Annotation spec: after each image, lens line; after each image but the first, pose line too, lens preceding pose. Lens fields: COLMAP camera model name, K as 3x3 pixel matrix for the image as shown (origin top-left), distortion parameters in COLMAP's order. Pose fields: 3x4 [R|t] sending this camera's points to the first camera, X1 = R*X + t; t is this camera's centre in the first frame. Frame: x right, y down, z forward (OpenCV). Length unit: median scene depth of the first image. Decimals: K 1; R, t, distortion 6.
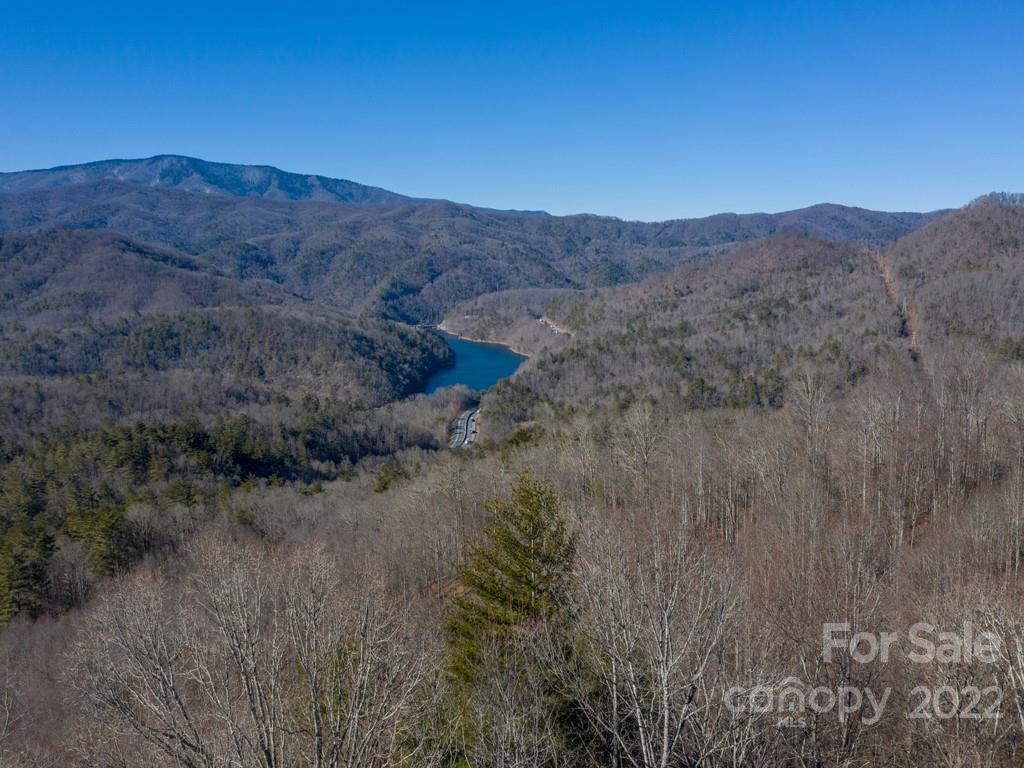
lens RADIAL K [[911.5, 0, 512.7], [0, 911.5, 382.6], [0, 0, 1]] dist [-0.021536, 0.023424]
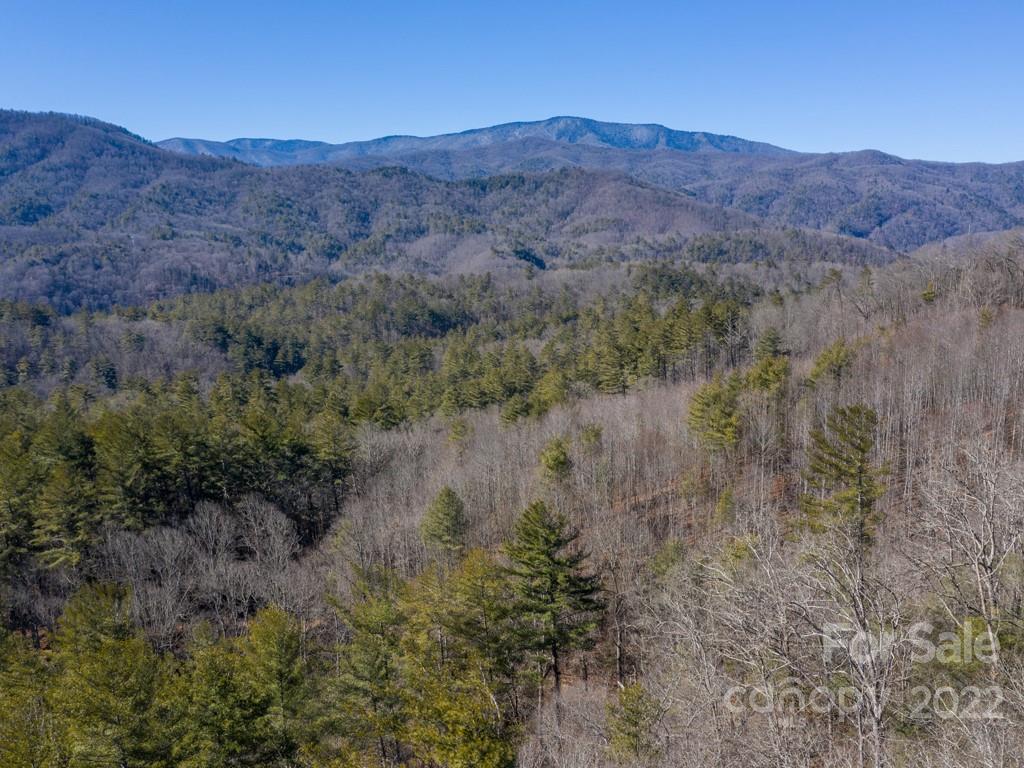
lens RADIAL K [[911.5, 0, 510.8], [0, 911.5, 384.0], [0, 0, 1]] dist [-0.021536, 0.023424]
pose [[0.933450, 0.067405, -0.352316, -0.100884], [-0.053576, 0.997367, 0.048868, 0.031755], [0.354683, -0.026740, 0.934604, -0.060524]]
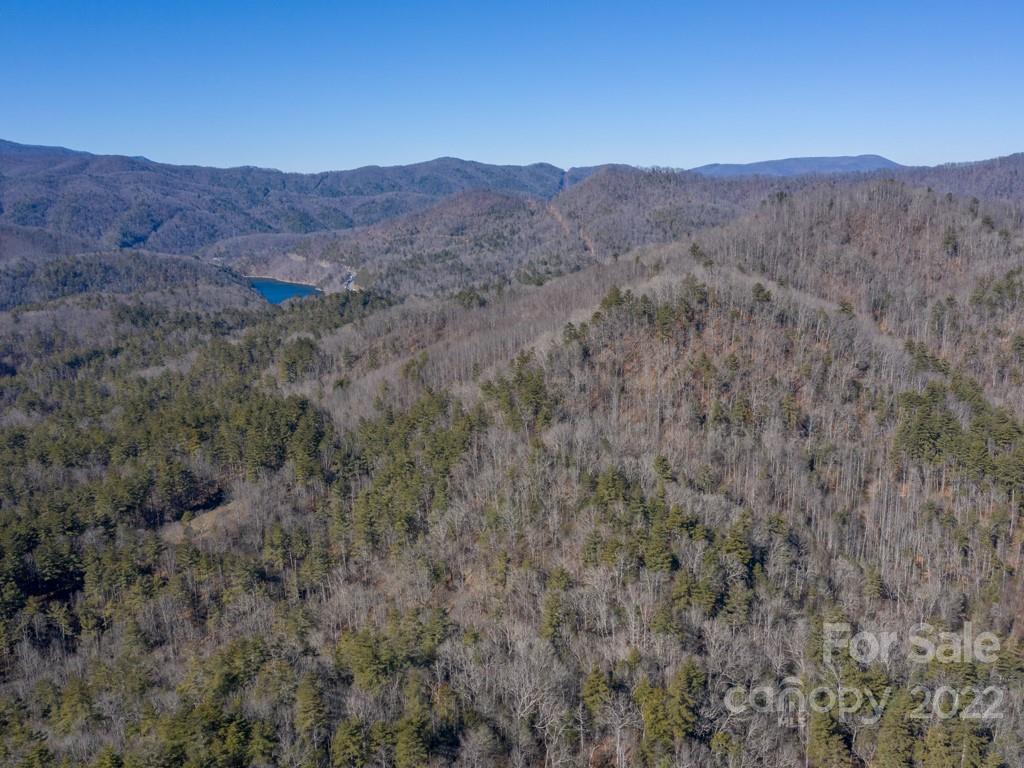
lens RADIAL K [[911.5, 0, 511.7], [0, 911.5, 386.5], [0, 0, 1]] dist [-0.021536, 0.023424]
pose [[0.902997, -0.097130, 0.418525, -0.175237], [0.070172, 0.994372, 0.079370, 0.022703], [-0.423878, -0.042302, 0.904731, -0.213692]]
